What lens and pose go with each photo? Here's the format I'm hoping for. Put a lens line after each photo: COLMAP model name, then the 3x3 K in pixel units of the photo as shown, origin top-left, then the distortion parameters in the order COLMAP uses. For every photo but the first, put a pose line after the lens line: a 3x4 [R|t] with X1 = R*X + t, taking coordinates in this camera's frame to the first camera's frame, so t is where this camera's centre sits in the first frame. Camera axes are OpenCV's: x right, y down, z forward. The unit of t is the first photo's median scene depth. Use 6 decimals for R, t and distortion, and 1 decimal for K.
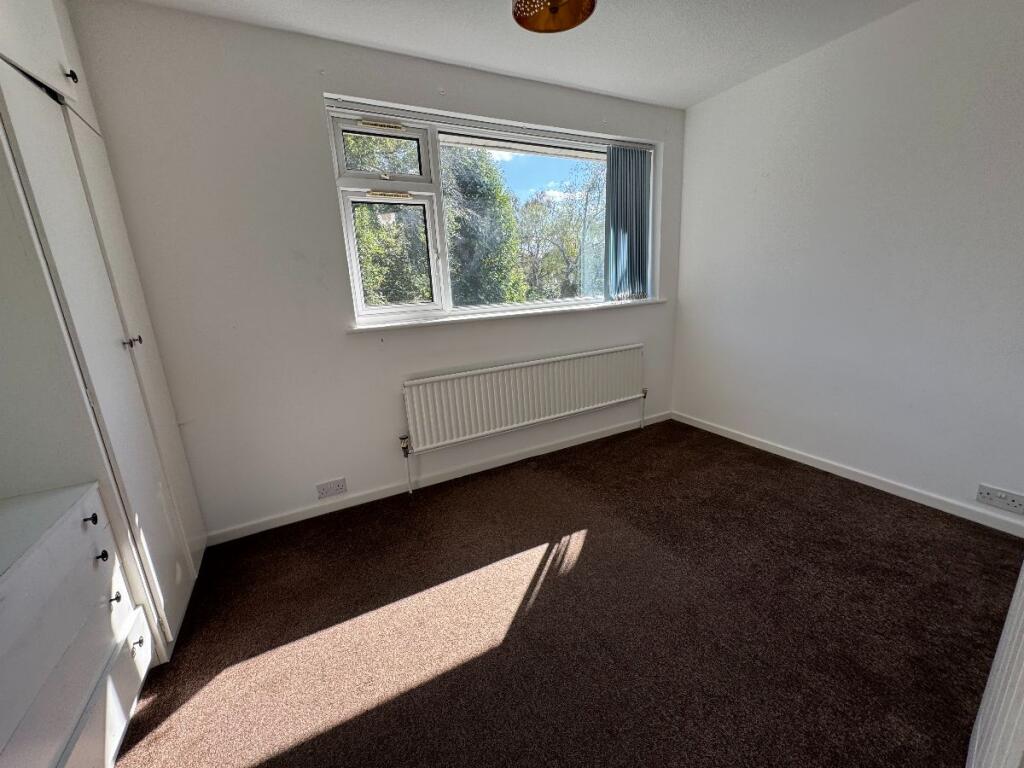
lens RADIAL K [[405.7, 0, 515.7], [0, 405.7, 381.7], [0, 0, 1]] dist [-0.003559, -0.000345]
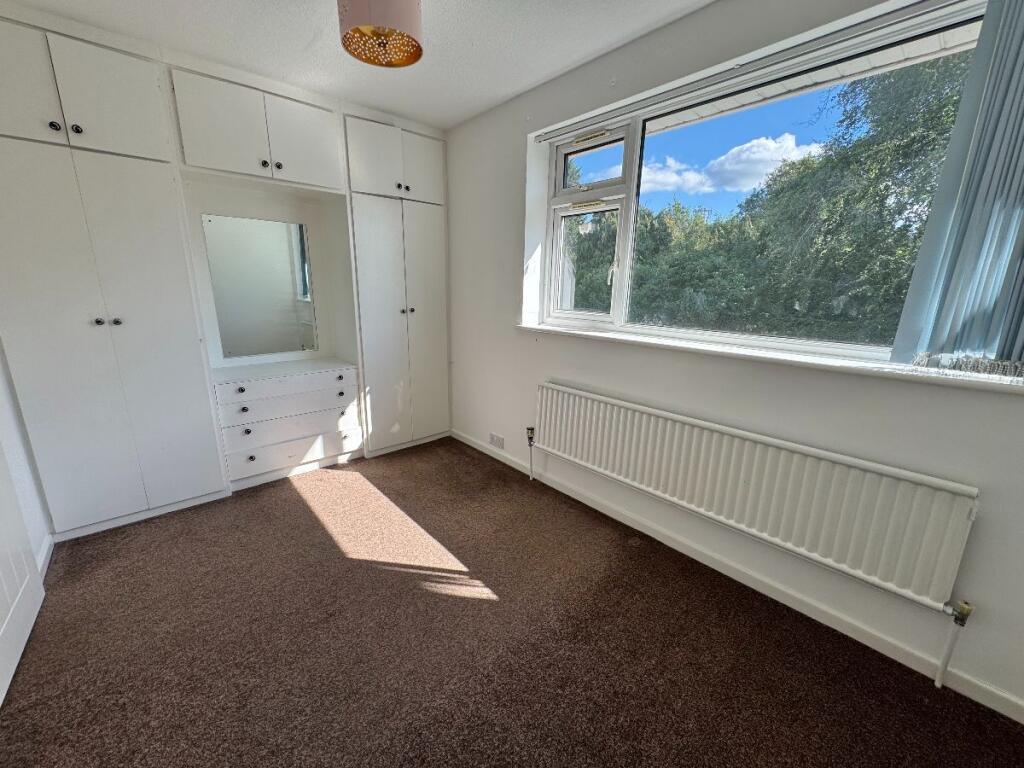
lens RADIAL K [[405.7, 0, 508.8], [0, 405.7, 384.3], [0, 0, 1]] dist [-0.003559, -0.000345]
pose [[0.230627, 0.283369, -0.930867, 0.717092], [-0.263617, 0.939075, 0.220555, -0.207388], [0.936652, 0.194526, 0.291277, 0.597658]]
